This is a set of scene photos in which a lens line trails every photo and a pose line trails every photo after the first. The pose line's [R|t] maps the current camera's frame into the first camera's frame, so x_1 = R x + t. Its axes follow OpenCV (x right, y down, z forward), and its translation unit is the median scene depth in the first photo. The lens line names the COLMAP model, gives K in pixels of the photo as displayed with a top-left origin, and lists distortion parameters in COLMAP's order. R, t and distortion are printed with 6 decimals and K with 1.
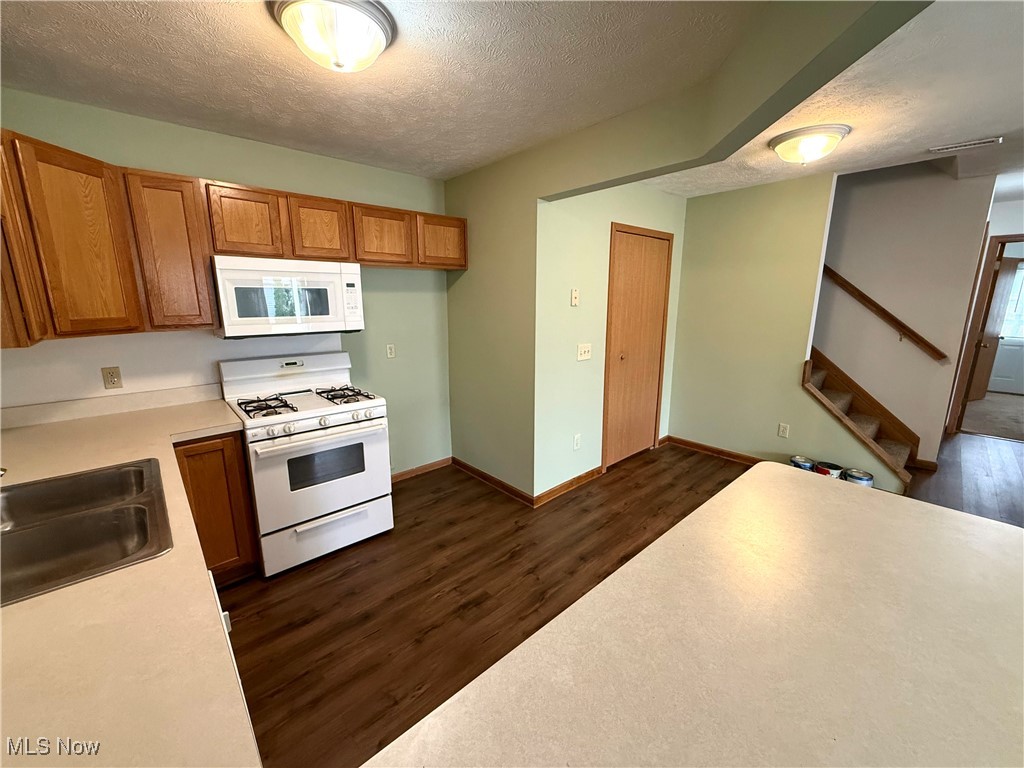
lens RADIAL K [[409.3, 0, 510.1], [0, 409.3, 383.5], [0, 0, 1]] dist [-0.001314, -0.000120]
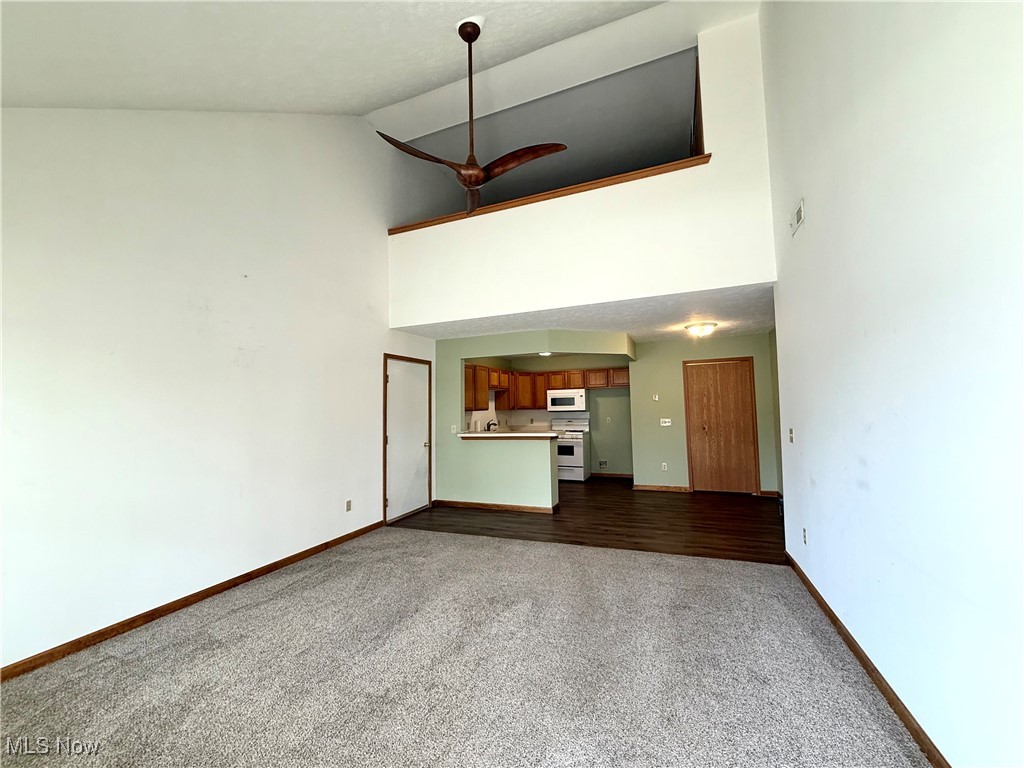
lens RADIAL K [[409.3, 0, 510.1], [0, 409.3, 383.5], [0, 0, 1]] dist [-0.001314, -0.000120]
pose [[0.431875, -0.064823, -0.899601, 2.314535], [-0.165880, 0.974691, -0.149869, 0.236113], [0.886548, 0.213951, 0.410192, -0.820238]]
